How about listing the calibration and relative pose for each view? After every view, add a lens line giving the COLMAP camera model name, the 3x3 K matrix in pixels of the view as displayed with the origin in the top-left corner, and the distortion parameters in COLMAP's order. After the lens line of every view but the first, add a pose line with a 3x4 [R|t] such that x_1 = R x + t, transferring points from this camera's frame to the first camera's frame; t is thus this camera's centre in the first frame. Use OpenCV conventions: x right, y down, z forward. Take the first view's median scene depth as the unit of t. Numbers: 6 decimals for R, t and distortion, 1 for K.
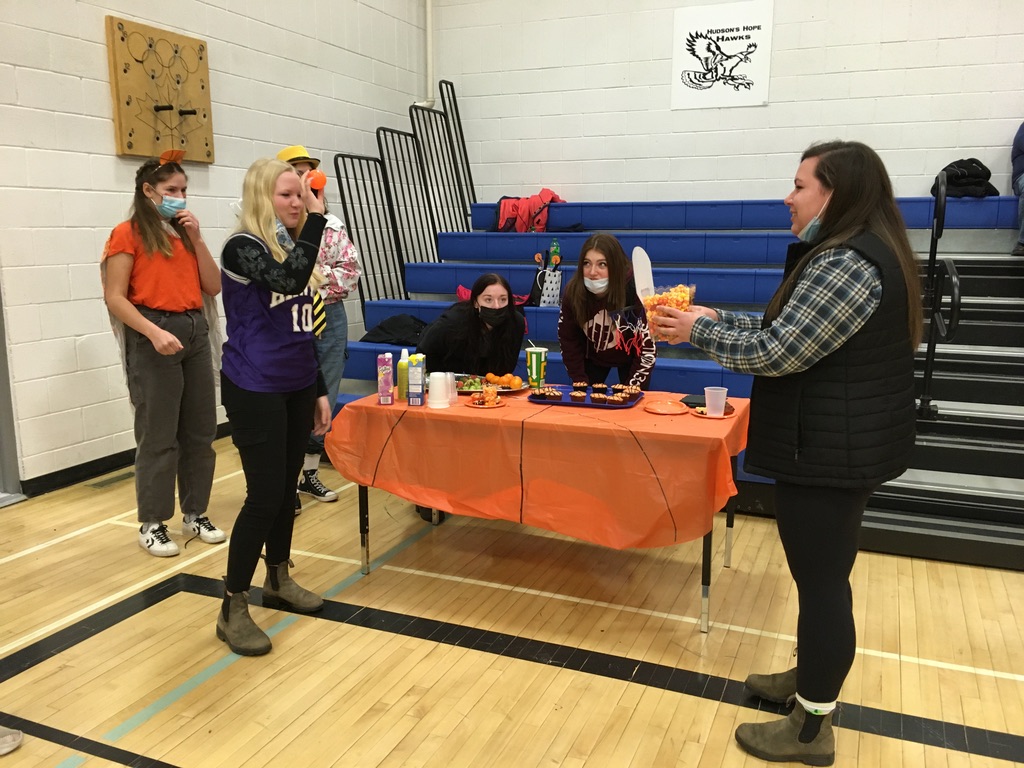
lens RADIAL K [[867.2, 0, 512.0], [0, 867.2, 384.0], [0, 0, 1]] dist [0.011218, -0.005468]
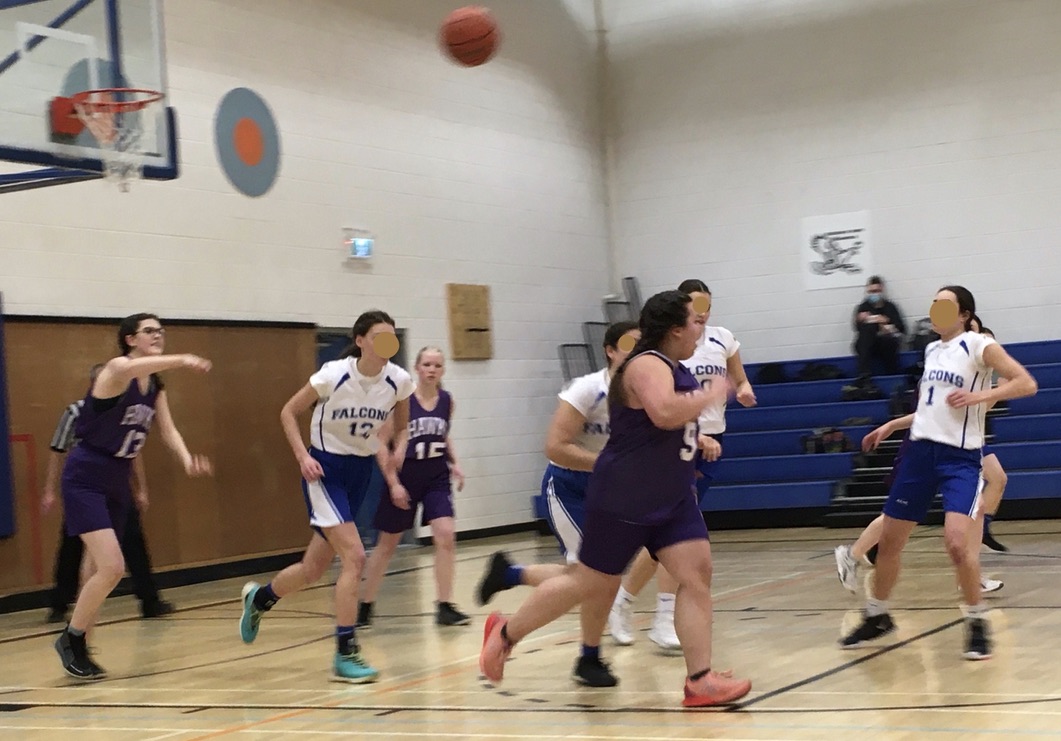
lens RADIAL K [[2023.7, 0, 530.5], [0, 2023.7, 370.5], [0, 0, 1]] dist [0.010088, 0.009804]
pose [[0.993285, -0.070074, -0.092057, 0.063639], [0.049712, 0.977011, -0.207313, 0.575916], [0.104468, 0.201345, 0.973934, -2.780120]]
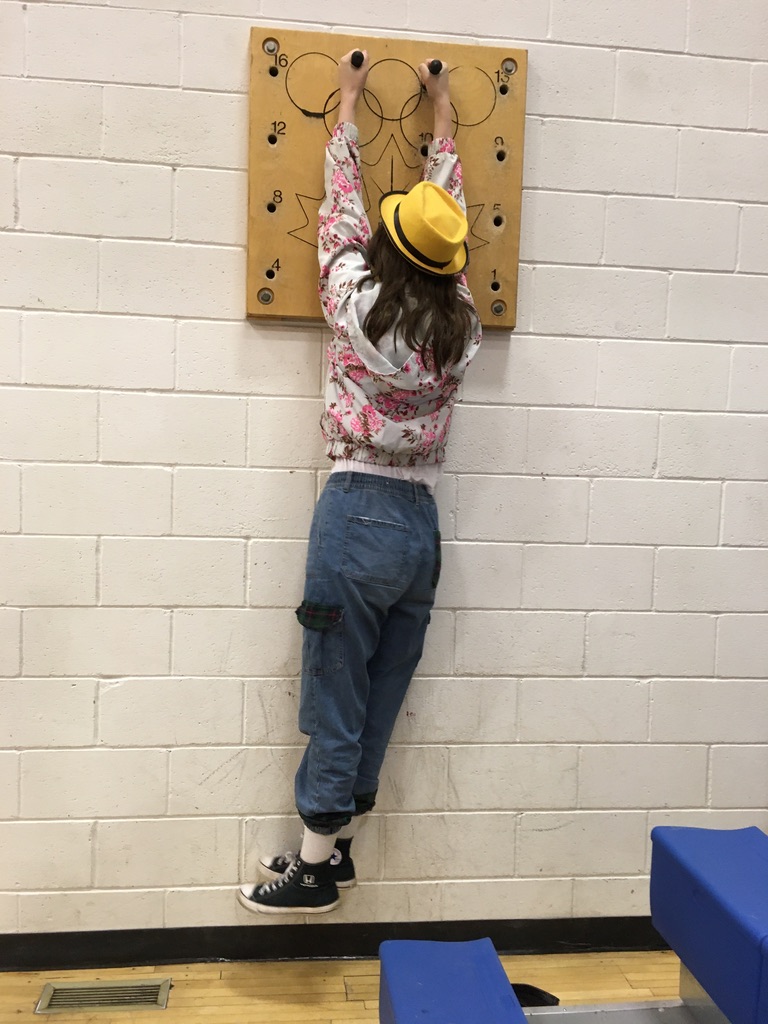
lens RADIAL K [[867.2, 0, 384.0], [0, 867.2, 512.0], [0, 0, 1]] dist [0.011218, -0.005468]
pose [[0.487029, 0.078786, -0.869825, 0.005189], [-0.187359, 0.982162, -0.015944, -0.163909], [0.853053, 0.170735, 0.493103, 0.838526]]
